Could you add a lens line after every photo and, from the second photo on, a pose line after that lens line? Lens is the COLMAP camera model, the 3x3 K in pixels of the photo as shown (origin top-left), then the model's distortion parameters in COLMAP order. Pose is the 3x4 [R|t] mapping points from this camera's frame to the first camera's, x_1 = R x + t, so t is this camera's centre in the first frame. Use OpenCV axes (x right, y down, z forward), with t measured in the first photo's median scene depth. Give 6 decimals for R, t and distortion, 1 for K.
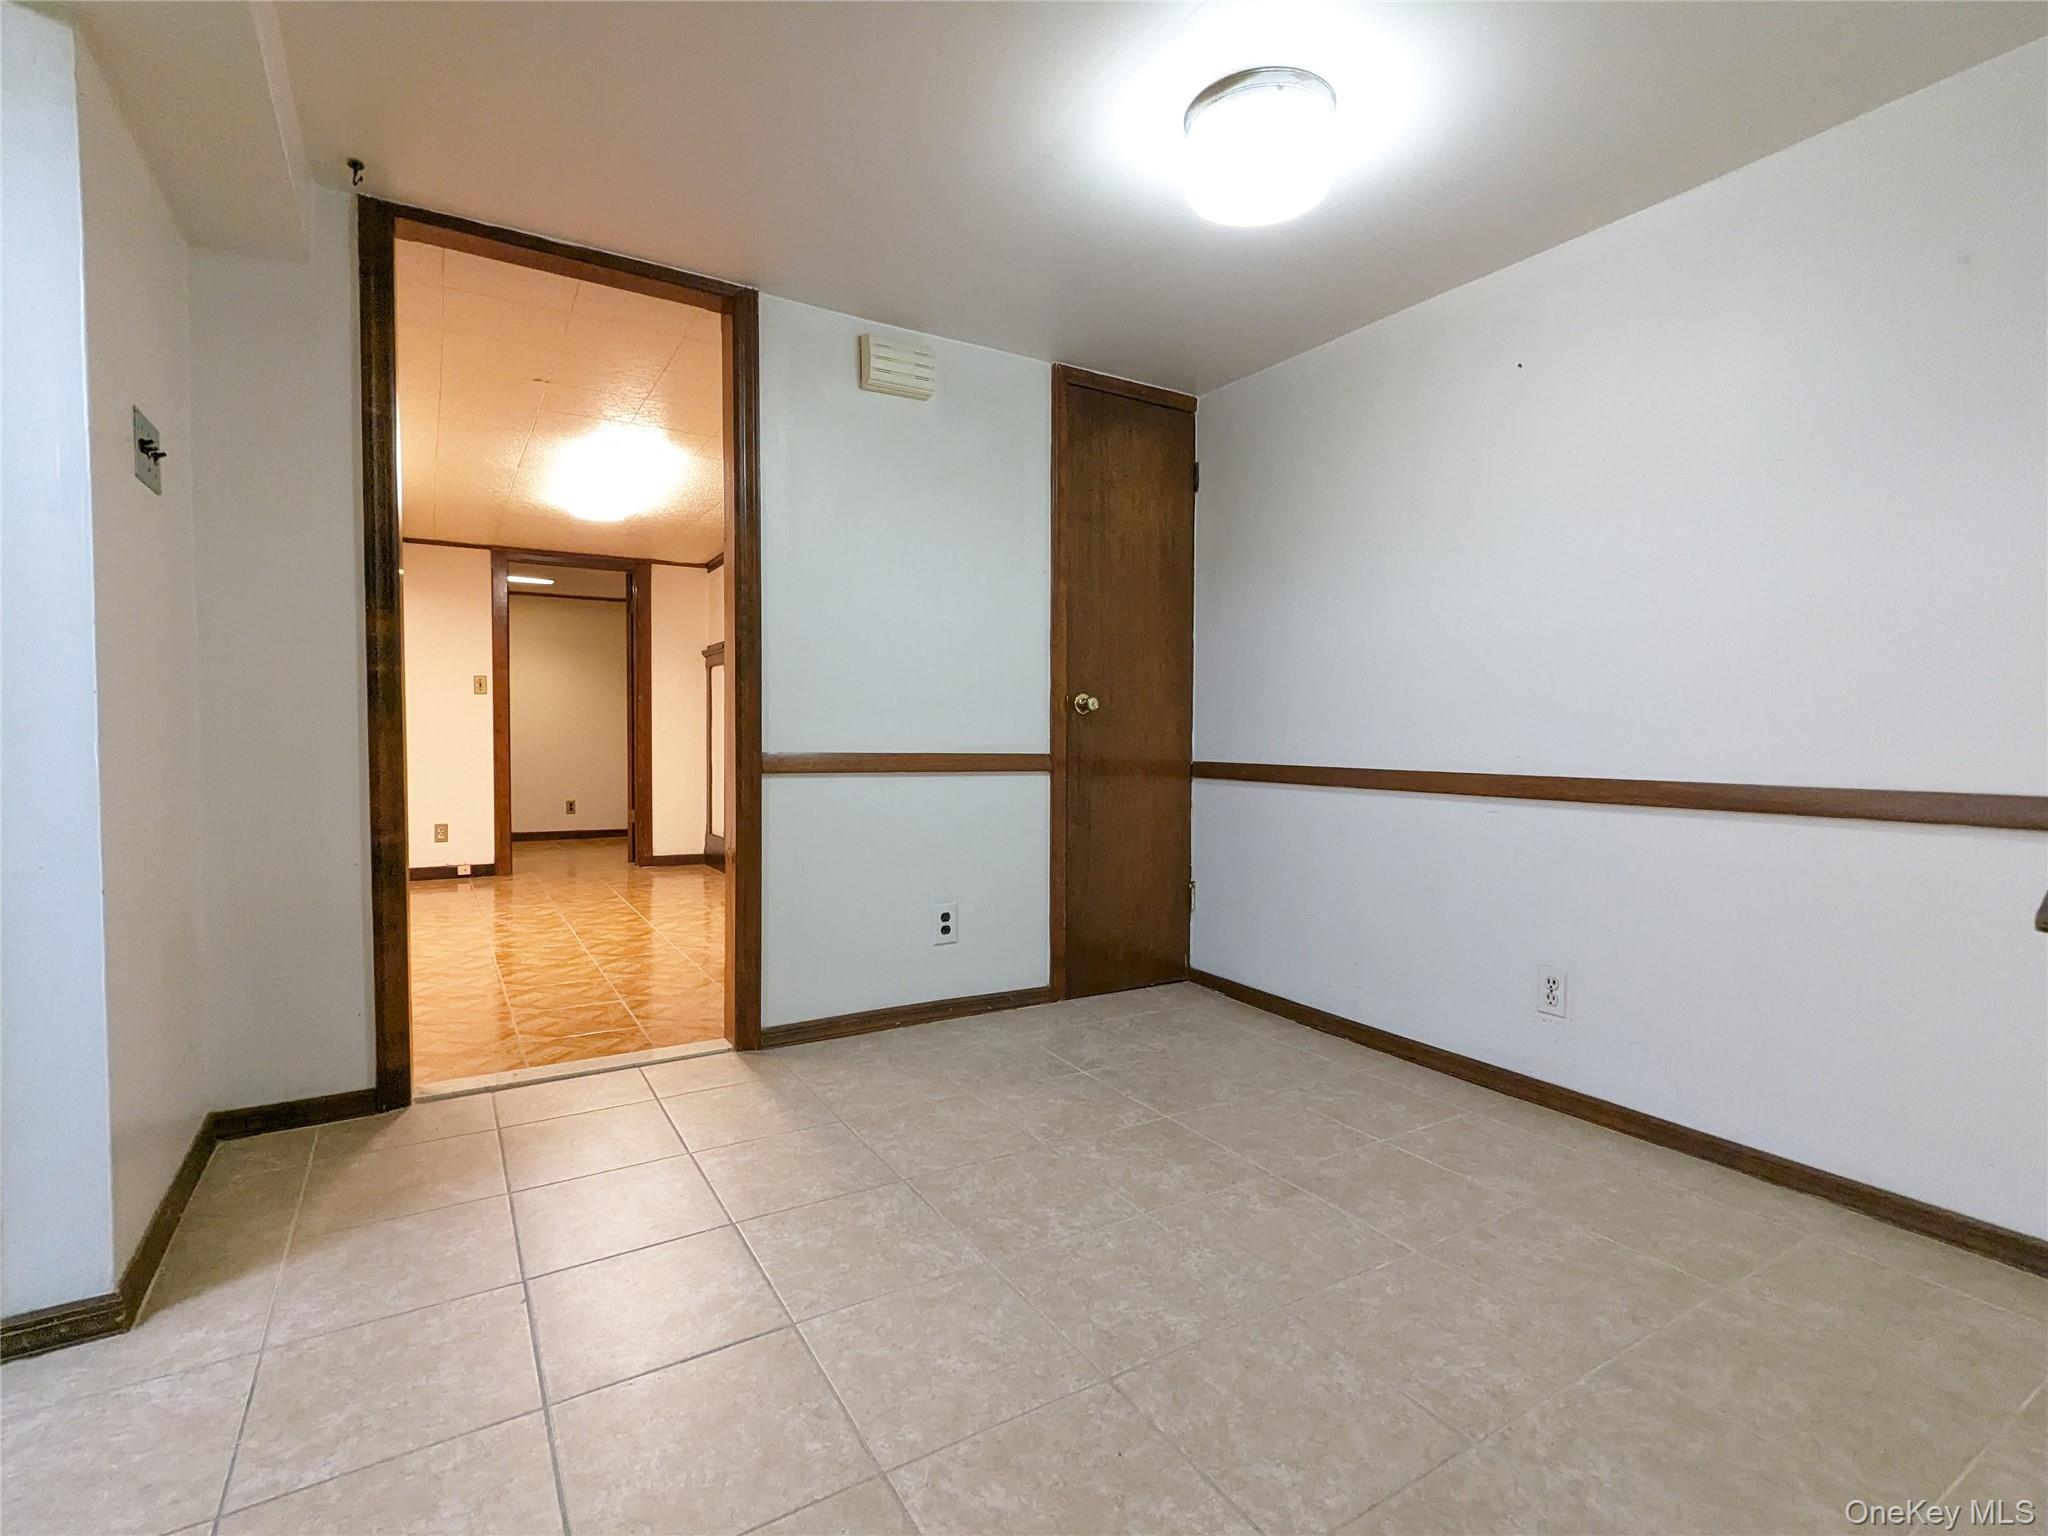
lens RADIAL K [[964.0, 0, 1012.0], [0, 964.0, 764.8], [0, 0, 1]] dist [-0.026371, 0.003264]
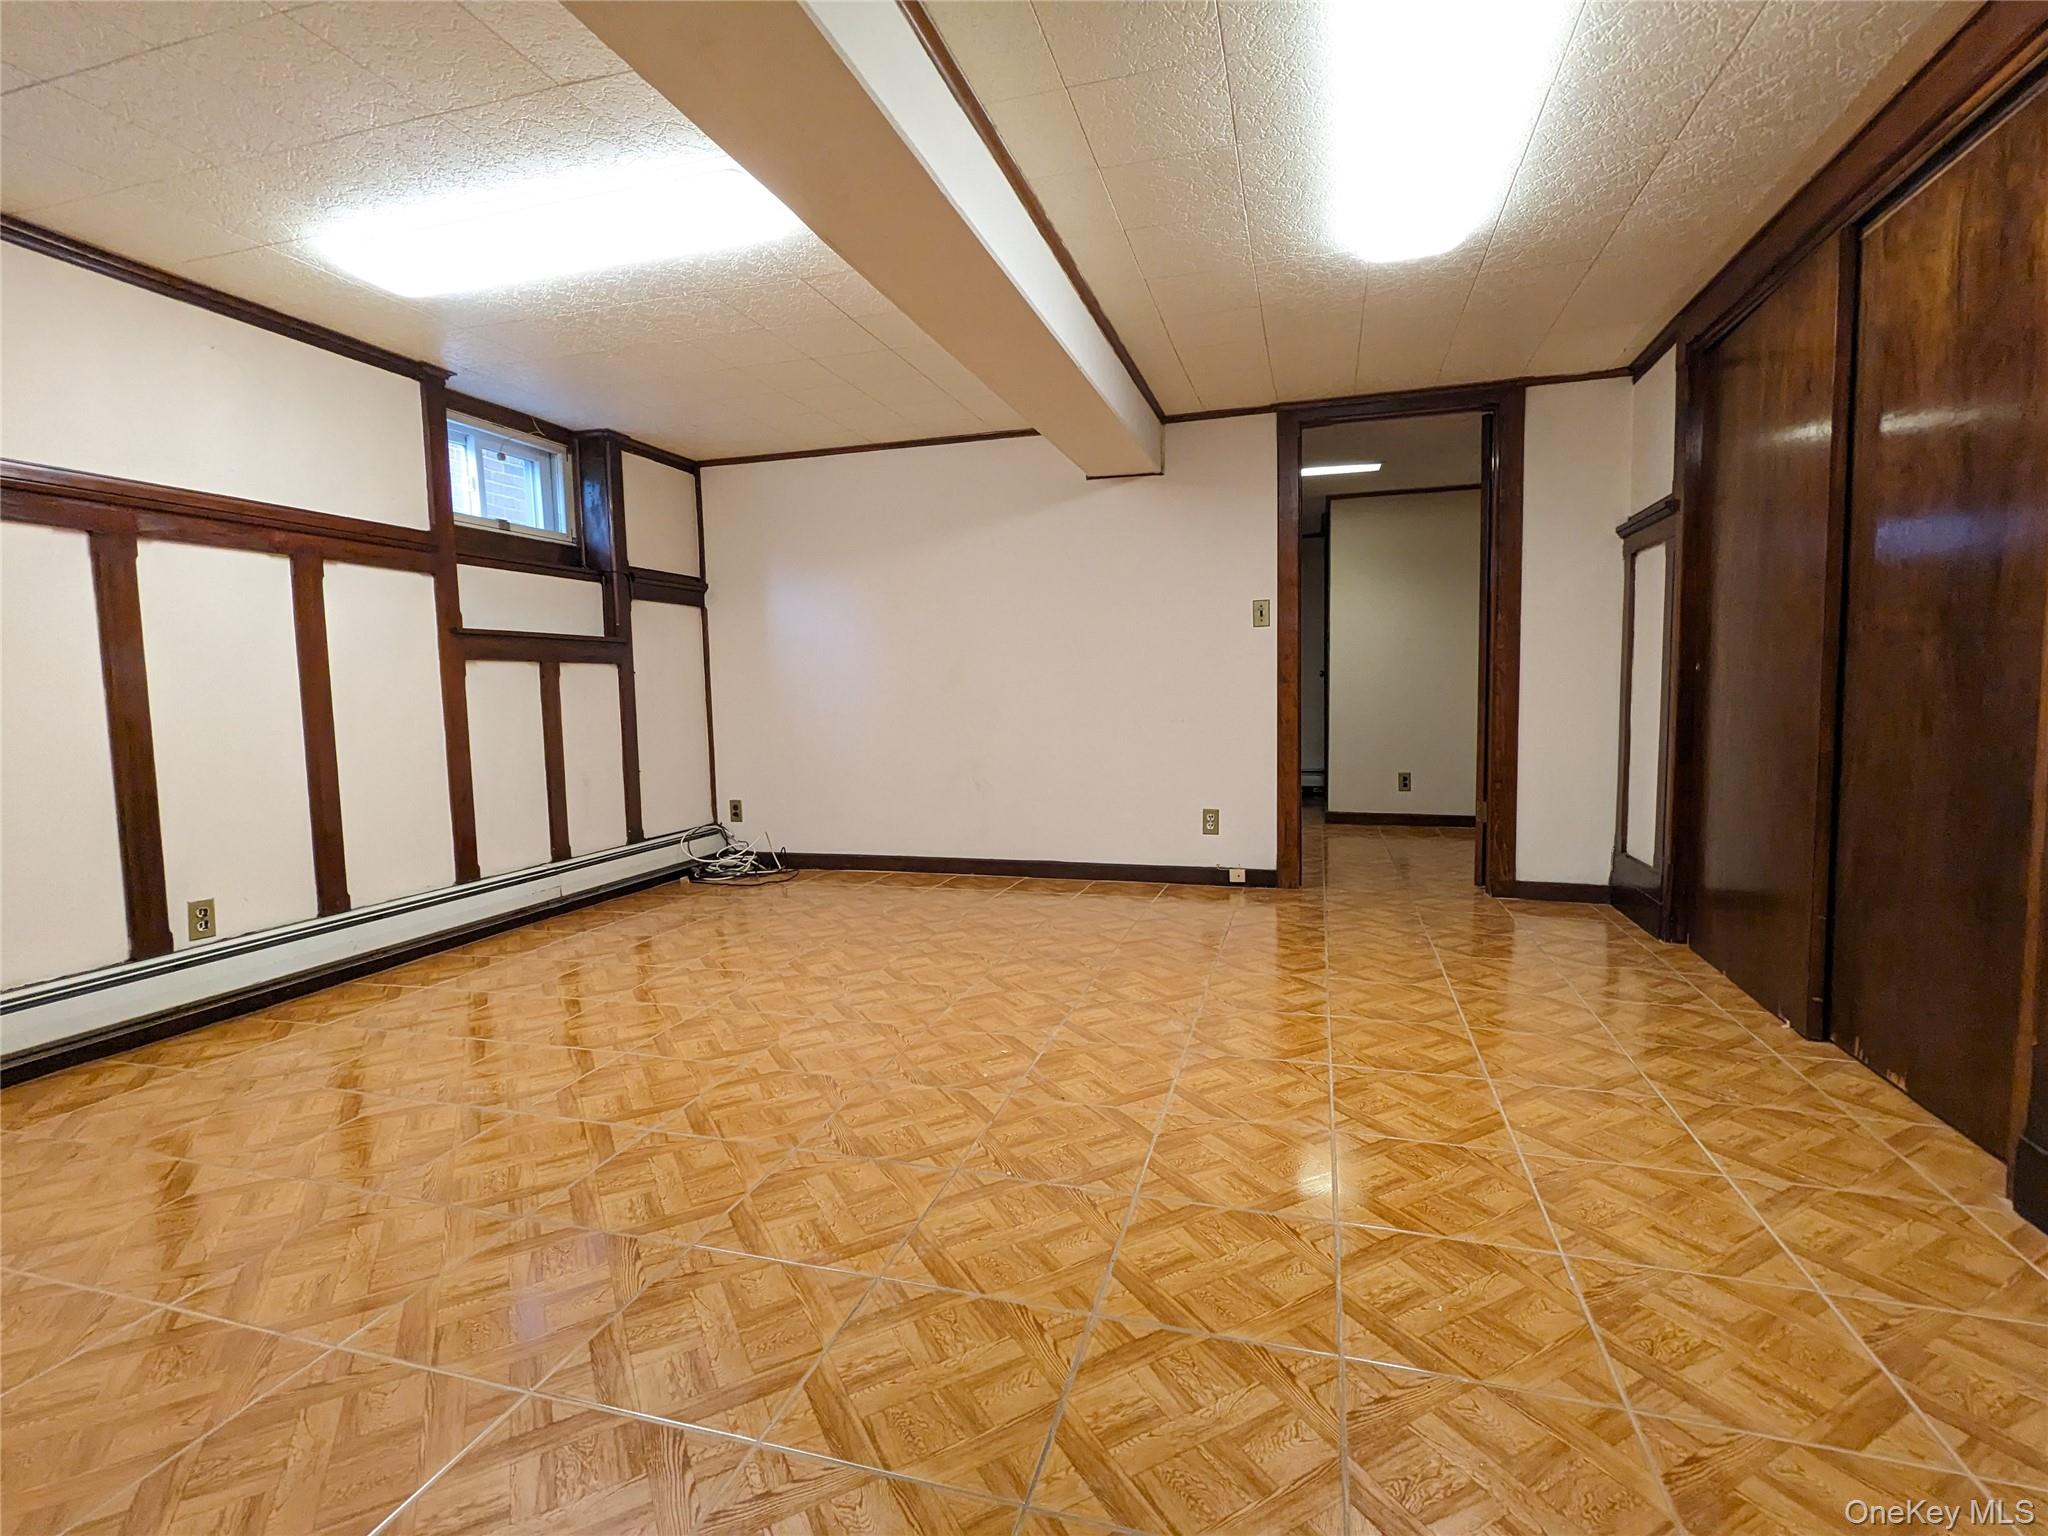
lens RADIAL K [[964.0, 0, 1021.1], [0, 964.0, 771.7], [0, 0, 1]] dist [-0.026371, 0.003264]
pose [[0.677174, 0.037298, -0.734877, -0.145109], [-0.006252, 0.998970, 0.044940, 0.001292], [0.735796, -0.025838, 0.676710, 0.365798]]
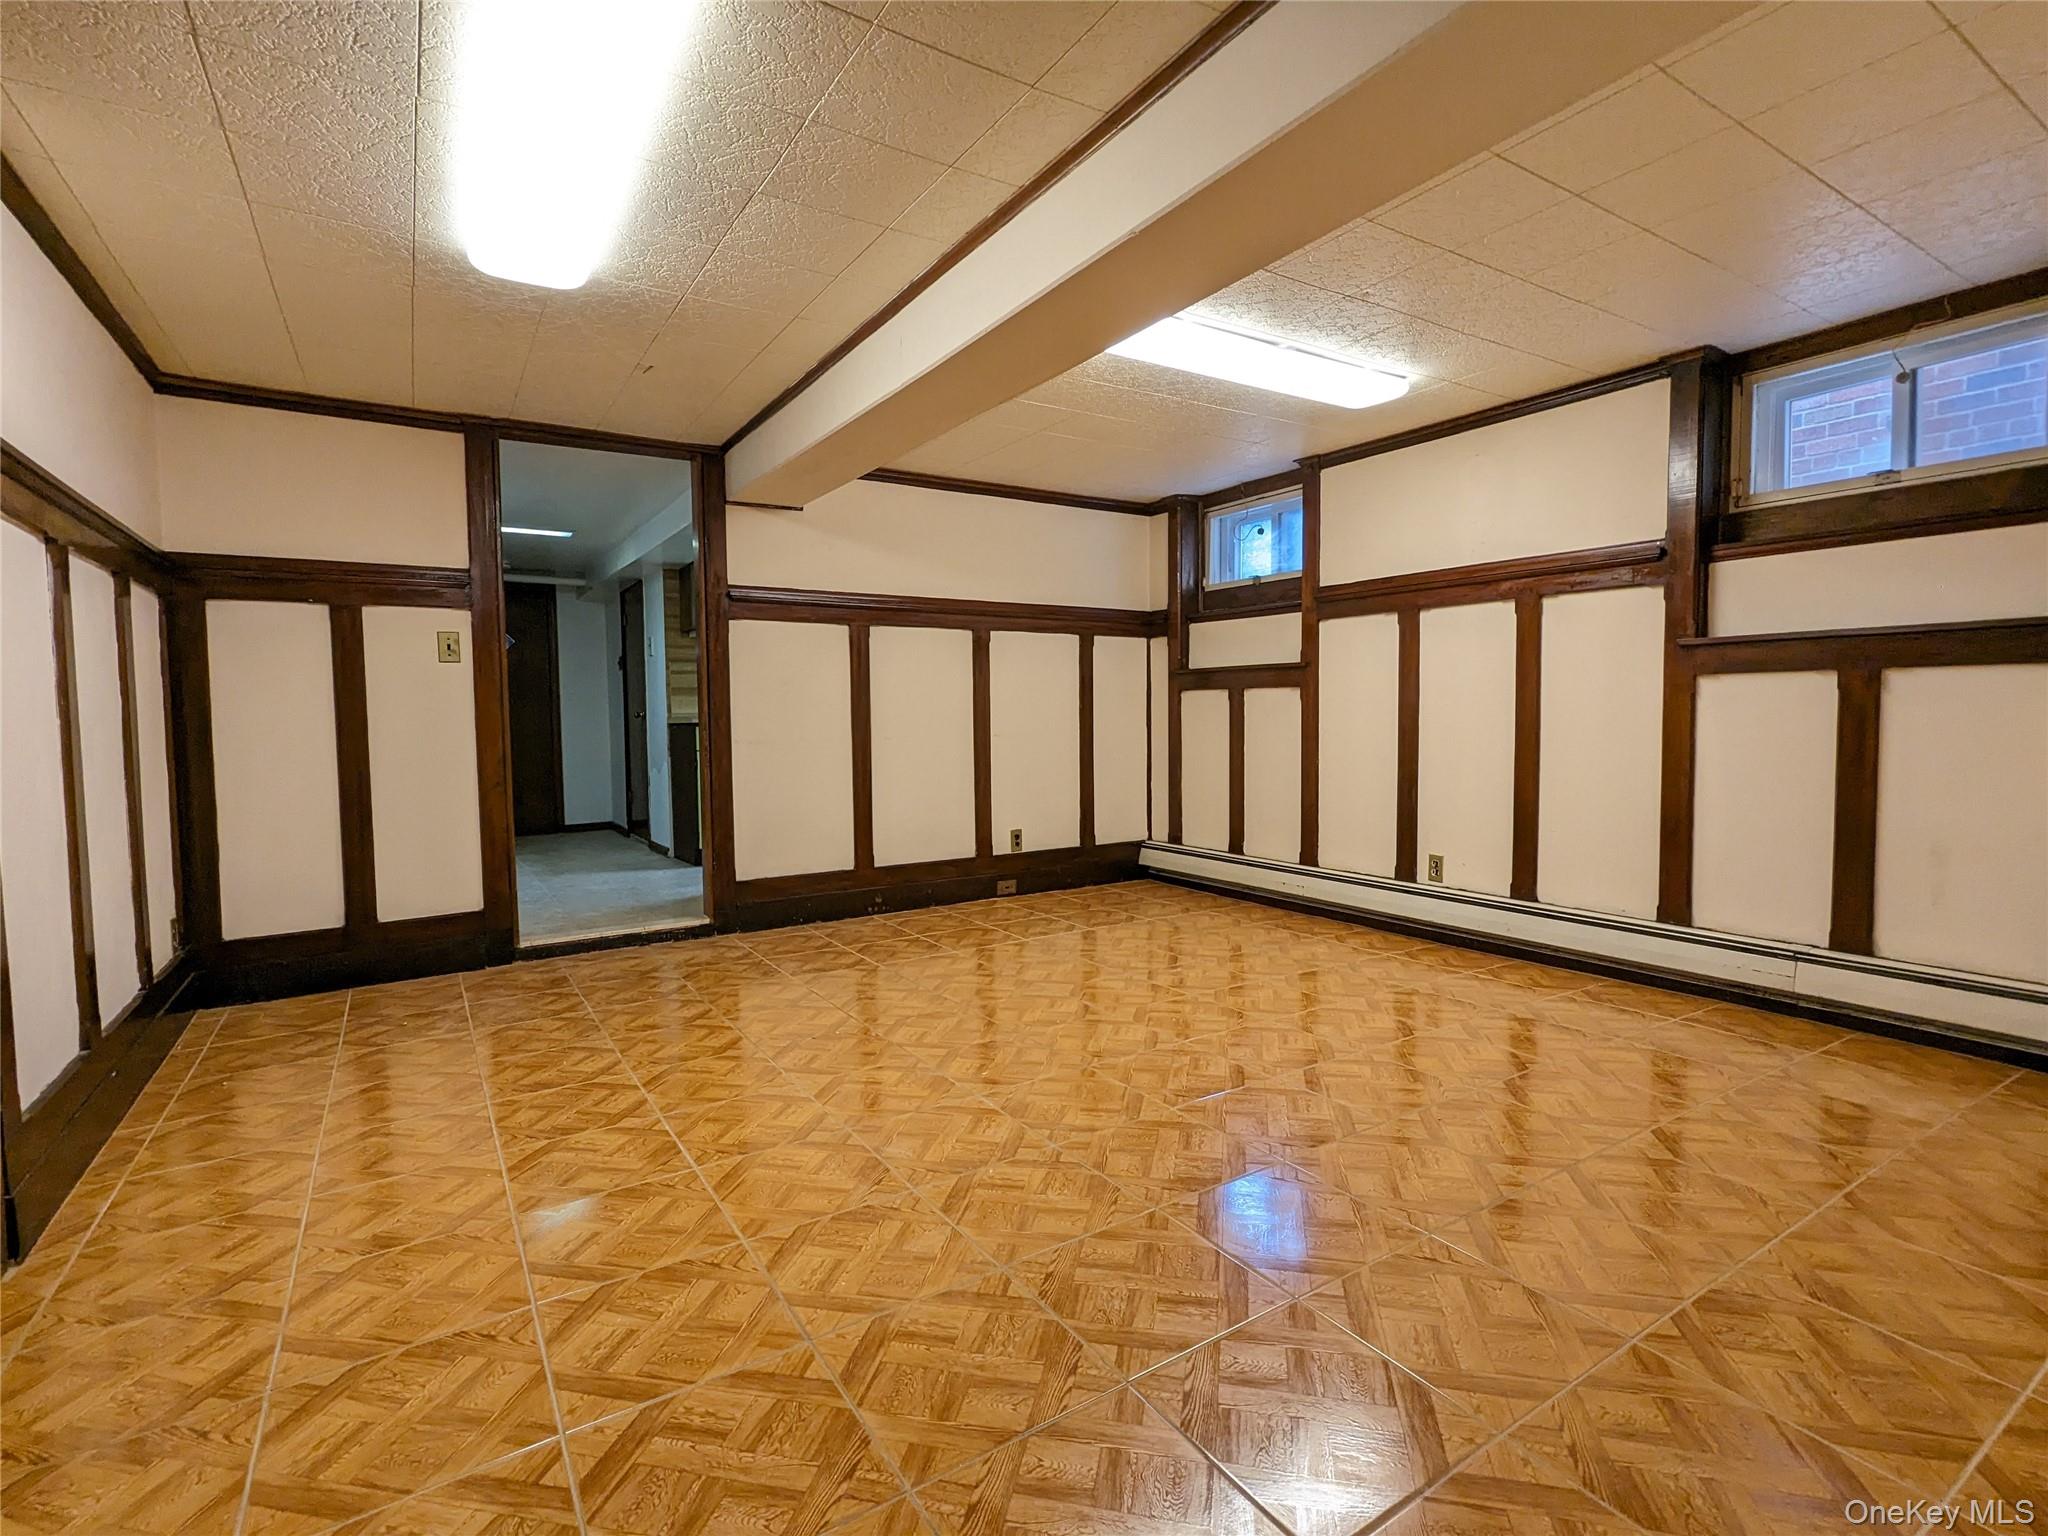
lens RADIAL K [[964.0, 0, 969.9], [0, 964.0, 763.2], [0, 0, 1]] dist [-0.026371, 0.003264]
pose [[-0.999973, -0.007231, 0.001085, -0.383689], [-0.007055, 0.993124, 0.116851, -0.037972], [-0.001923, 0.116840, -0.993149, 0.914194]]
